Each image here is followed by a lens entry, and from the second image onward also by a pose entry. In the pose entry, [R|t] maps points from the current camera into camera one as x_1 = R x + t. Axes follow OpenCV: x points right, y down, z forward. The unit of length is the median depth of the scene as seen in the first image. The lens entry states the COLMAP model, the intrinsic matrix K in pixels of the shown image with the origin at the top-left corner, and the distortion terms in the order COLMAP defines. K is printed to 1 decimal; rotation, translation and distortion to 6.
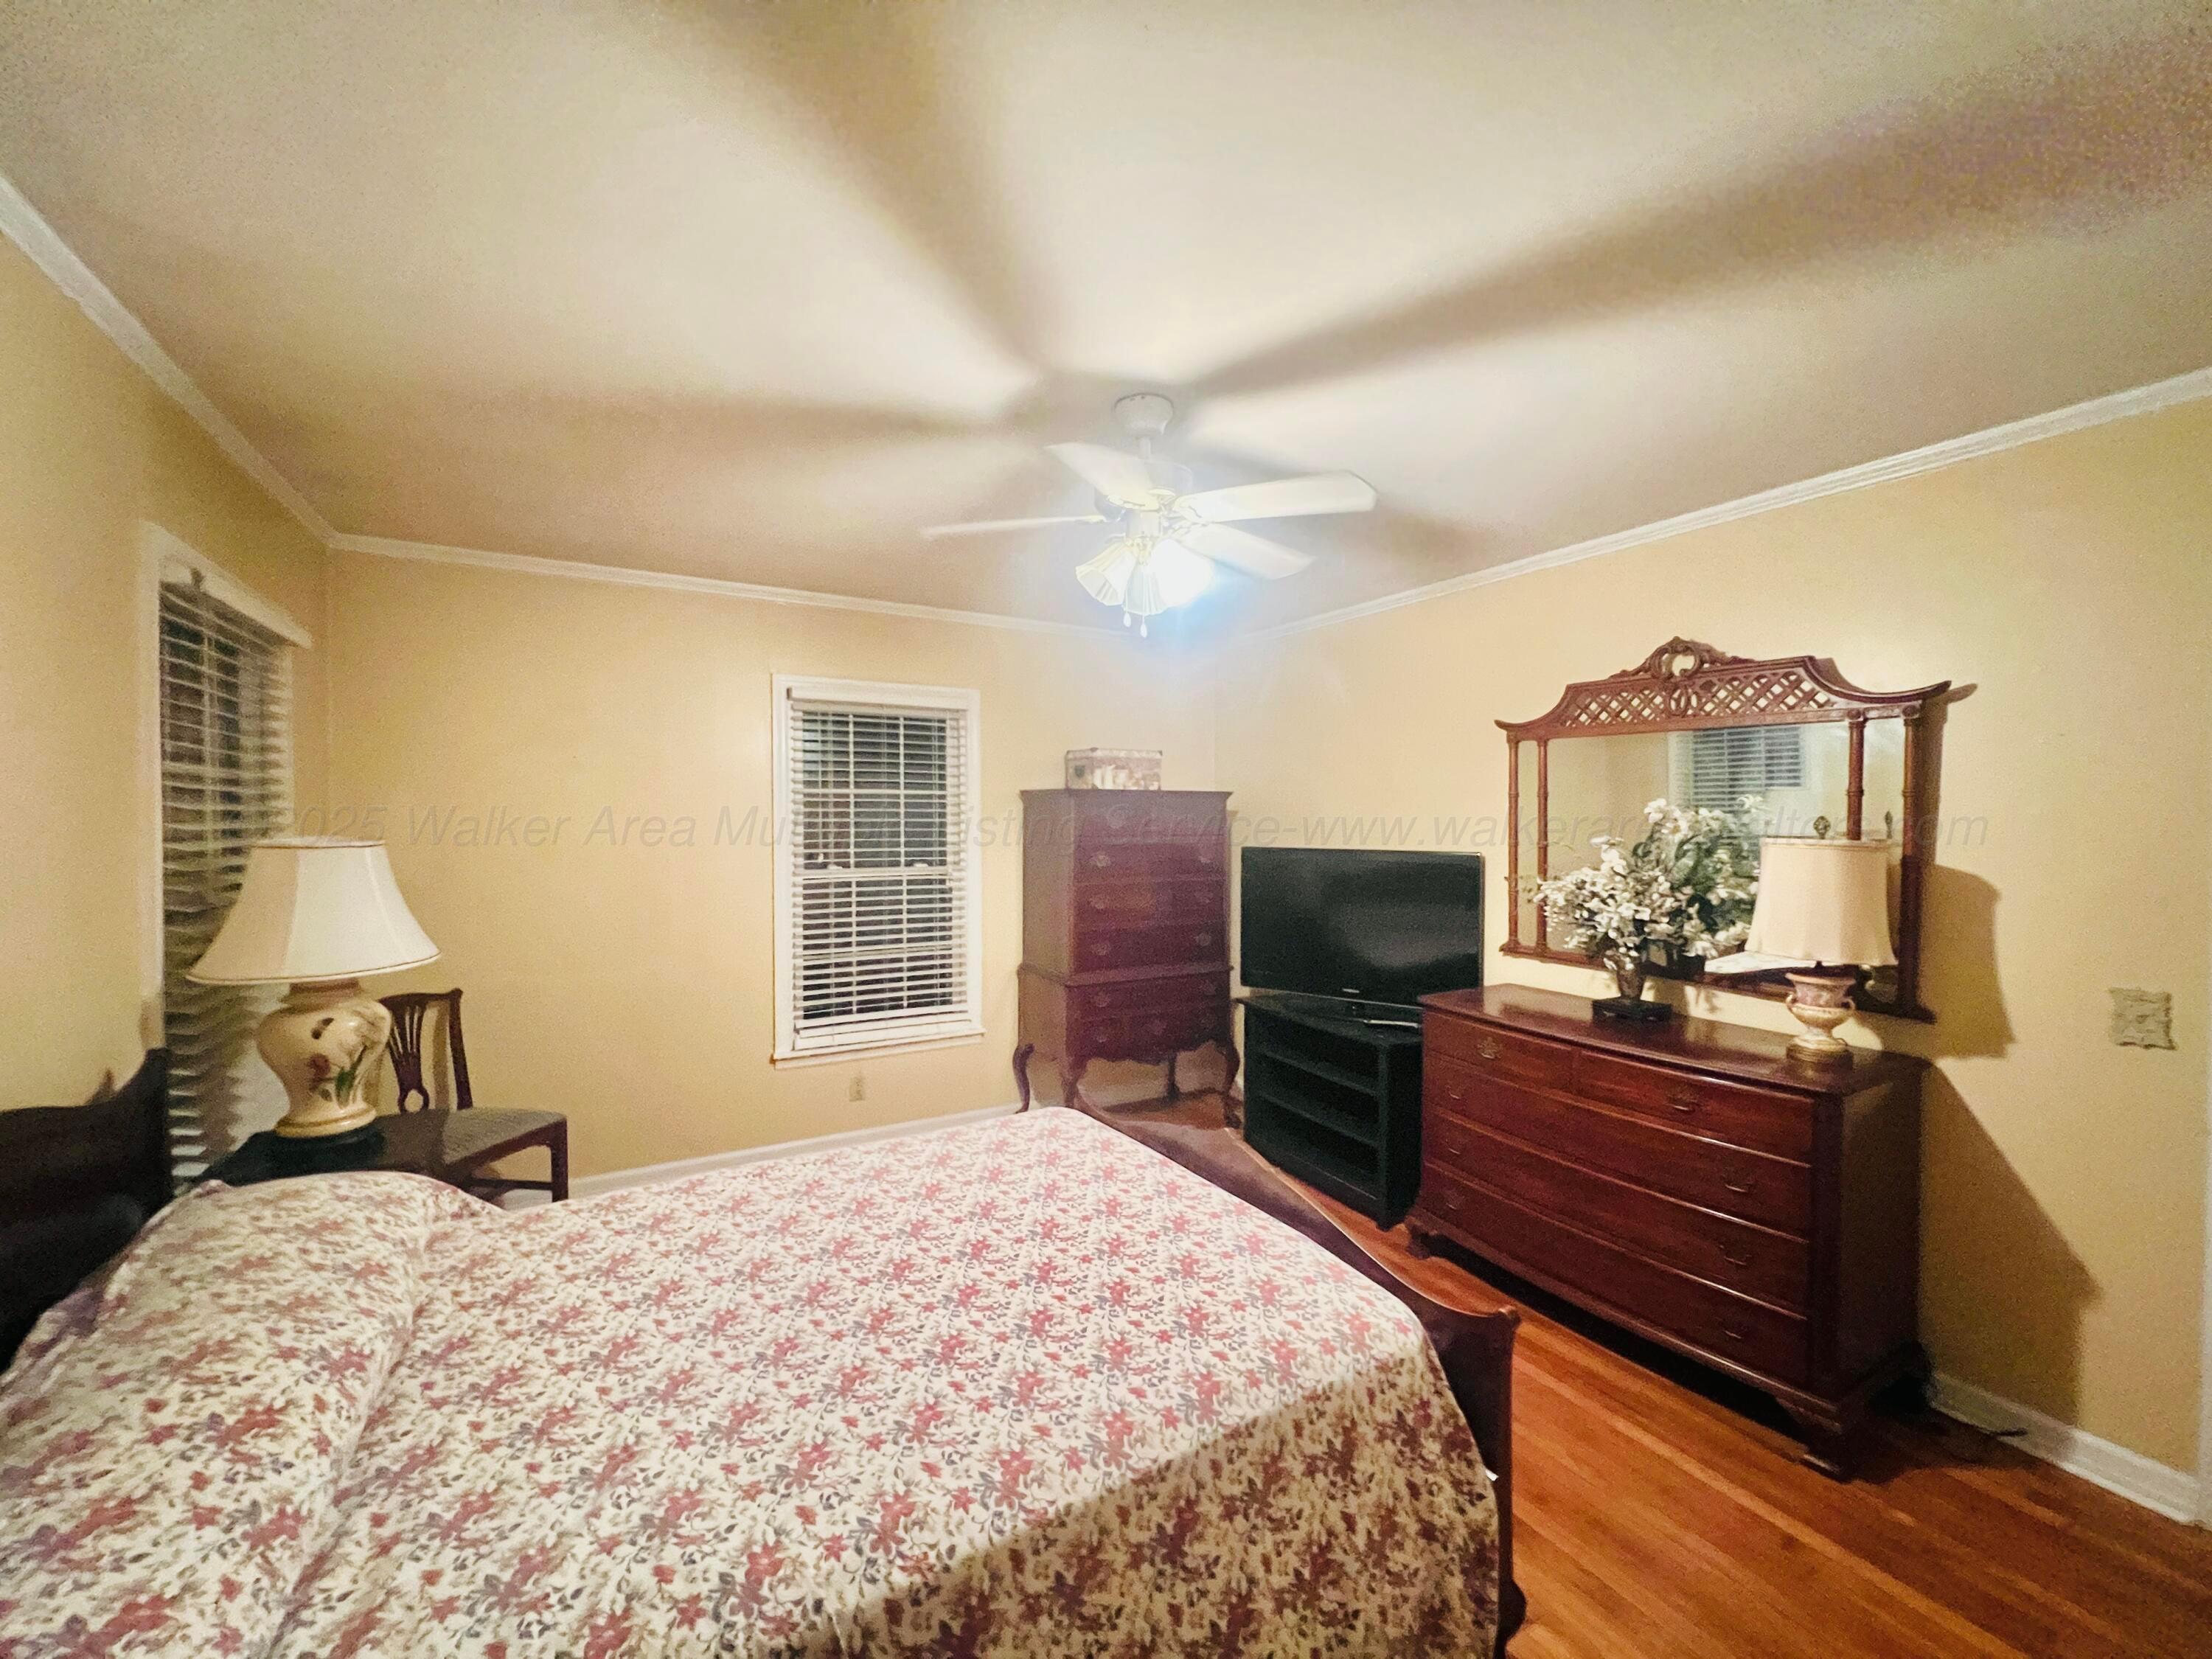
lens RADIAL K [[882.8, 0, 1107.0], [0, 882.8, 827.6], [0, 0, 1]] dist [-0.003289, 0.000544]
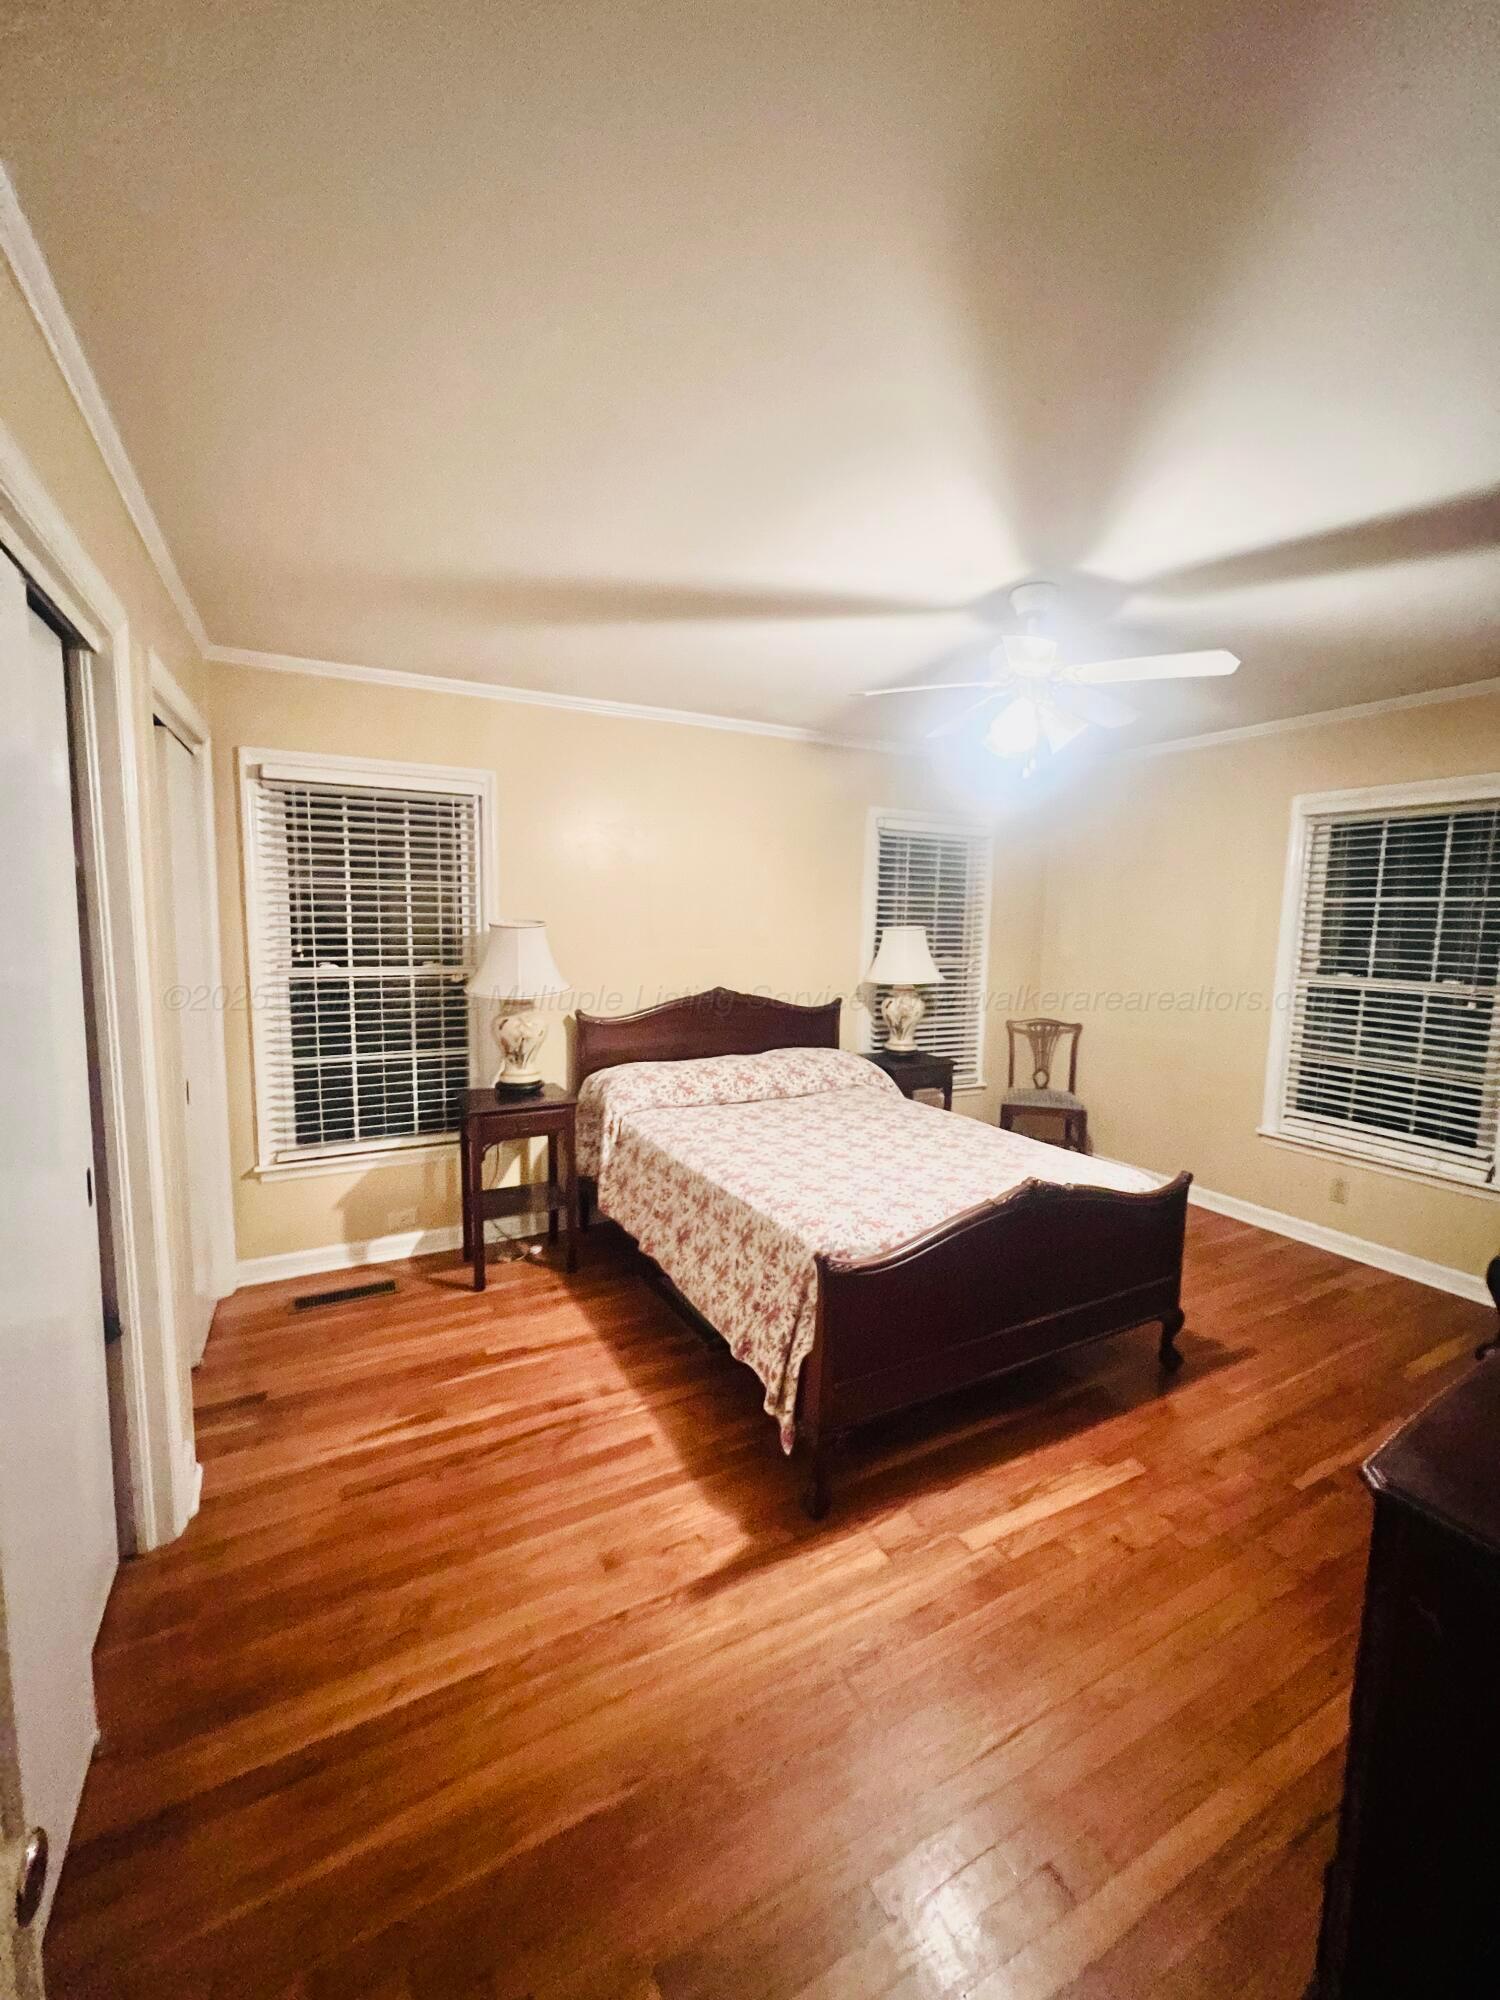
lens RADIAL K [[798.2, 0, 752.7], [0, 798.2, 999.8], [0, 0, 1]] dist [-0.003289, 0.000544]
pose [[-0.033589, 0.105405, -0.993862, 0.648672], [-0.030464, 0.993853, 0.106434, -0.003768], [0.998971, 0.033852, -0.030171, 0.343455]]
